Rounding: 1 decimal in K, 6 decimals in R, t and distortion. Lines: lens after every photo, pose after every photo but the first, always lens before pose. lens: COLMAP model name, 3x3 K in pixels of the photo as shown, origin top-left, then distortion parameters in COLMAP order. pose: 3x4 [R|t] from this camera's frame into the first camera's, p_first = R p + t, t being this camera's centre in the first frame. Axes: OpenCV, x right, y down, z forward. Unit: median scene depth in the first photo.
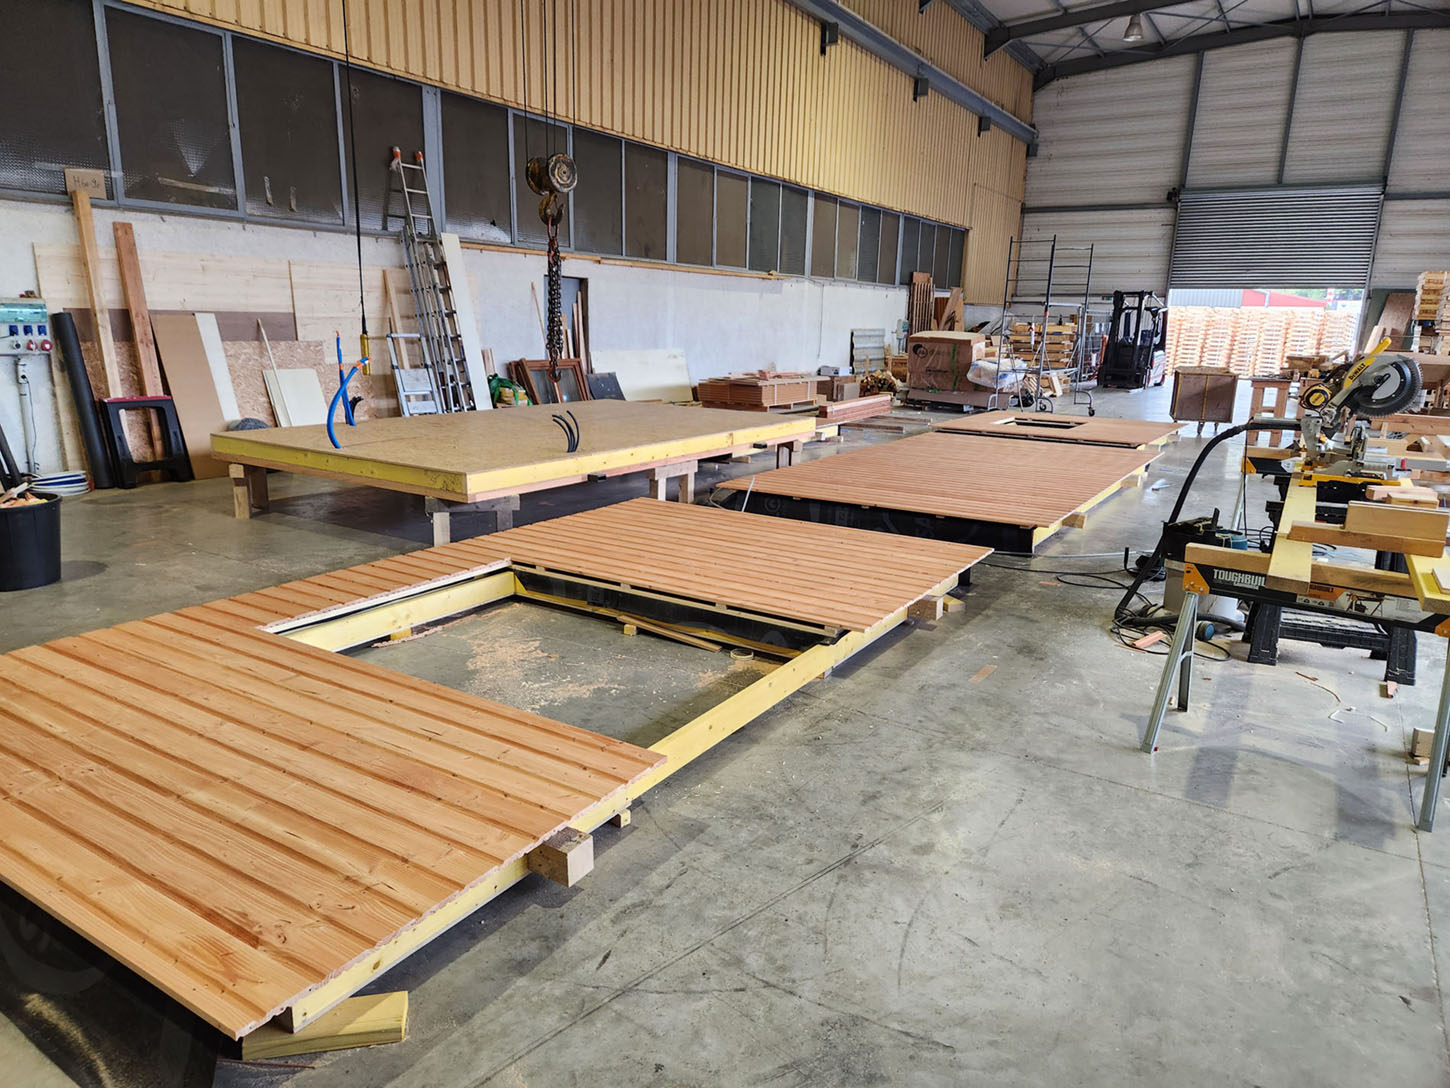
lens RADIAL K [[965.8, 0, 725.0], [0, 965.8, 544.0], [0, 0, 1]] dist [0.085496, -0.078893]
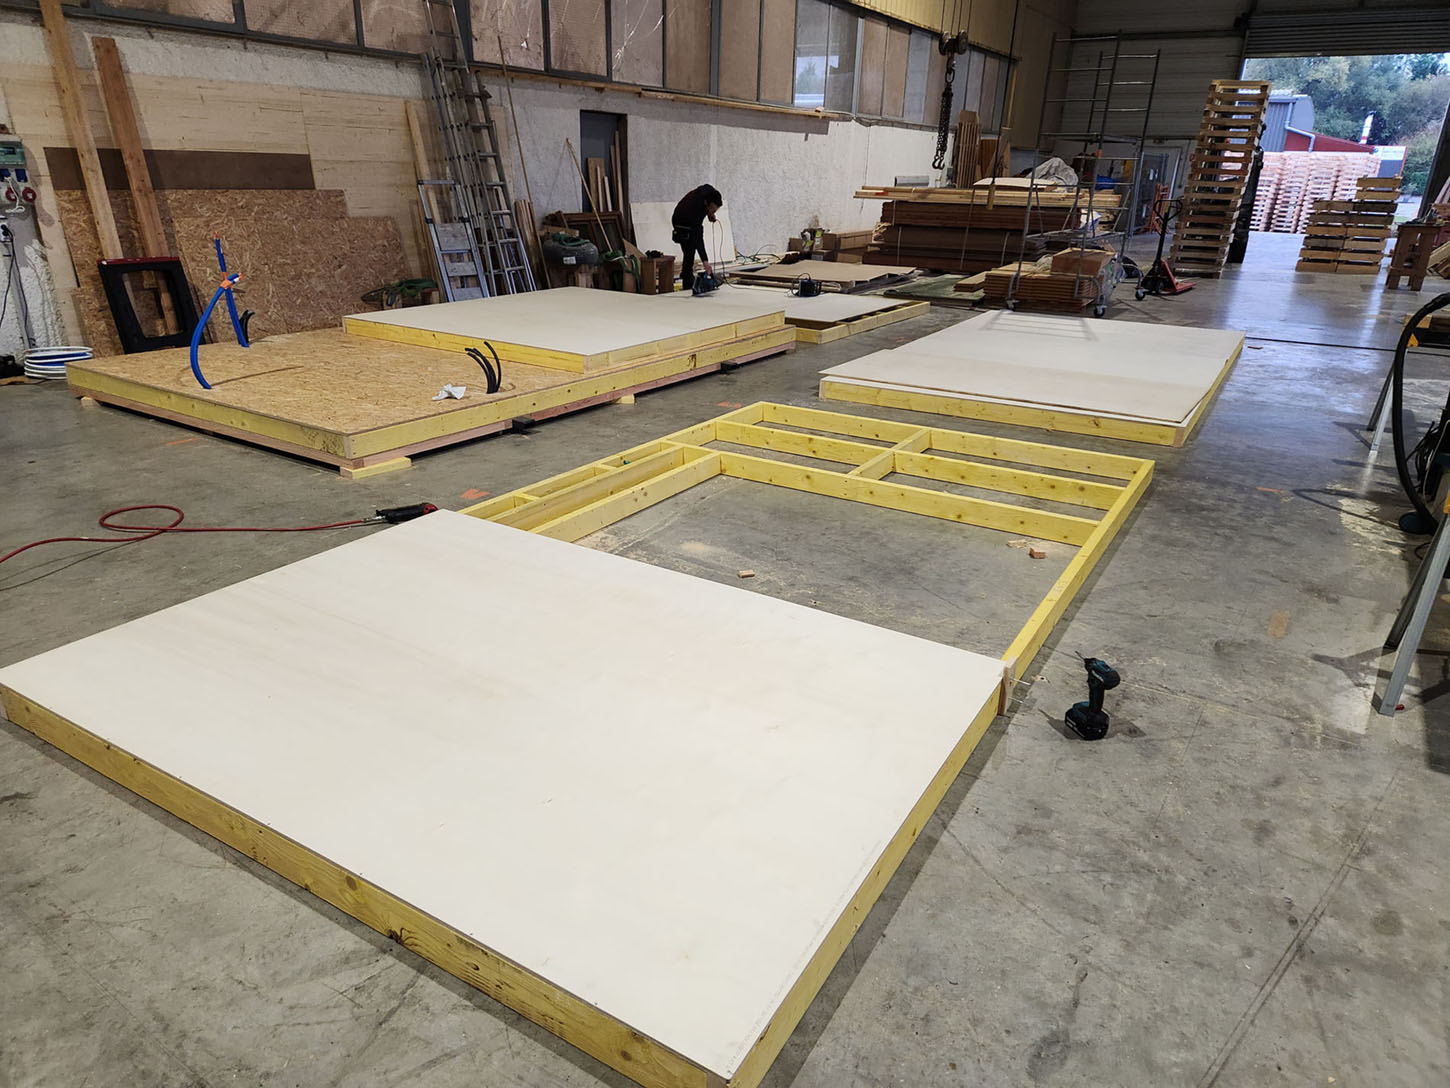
lens RADIAL K [[966.6, 0, 725.0], [0, 966.6, 544.0], [0, 0, 1]] dist [0.050848, -0.028596]
pose [[0.999885, -0.004473, 0.014505, -0.090459], [0.002365, 0.989826, 0.142260, -0.020946], [-0.014994, -0.142210, 0.989723, 0.101874]]
